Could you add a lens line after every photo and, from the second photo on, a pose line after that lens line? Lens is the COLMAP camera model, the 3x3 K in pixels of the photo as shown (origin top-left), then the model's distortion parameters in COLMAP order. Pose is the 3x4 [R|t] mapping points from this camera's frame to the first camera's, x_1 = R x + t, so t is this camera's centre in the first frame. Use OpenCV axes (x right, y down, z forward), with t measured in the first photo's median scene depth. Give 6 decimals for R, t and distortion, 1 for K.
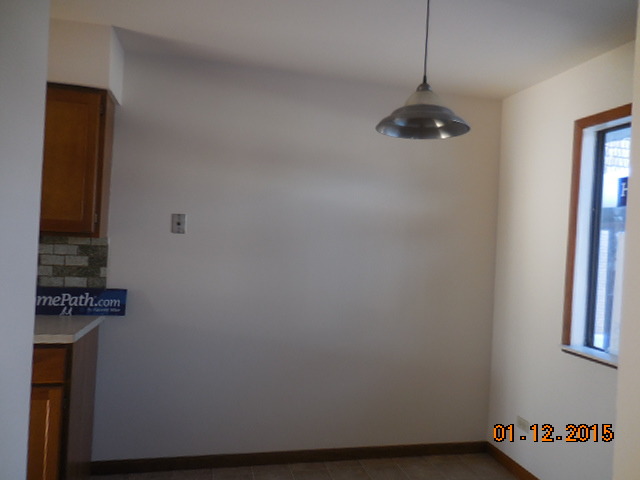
lens RADIAL K [[485.1, 0, 319.8], [0, 485.1, 240.9], [0, 0, 1]] dist [0.001365, -0.000219]
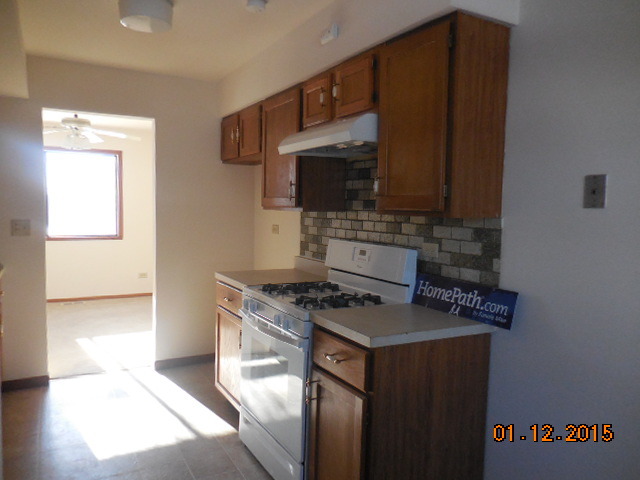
lens RADIAL K [[485.1, 0, 319.1], [0, 485.1, 238.6], [0, 0, 1]] dist [0.001365, -0.000219]
pose [[0.269645, 0.020180, -0.962748, 0.187644], [-0.006926, 0.999795, 0.019016, 0.012257], [0.962935, 0.001540, 0.269729, 0.552751]]
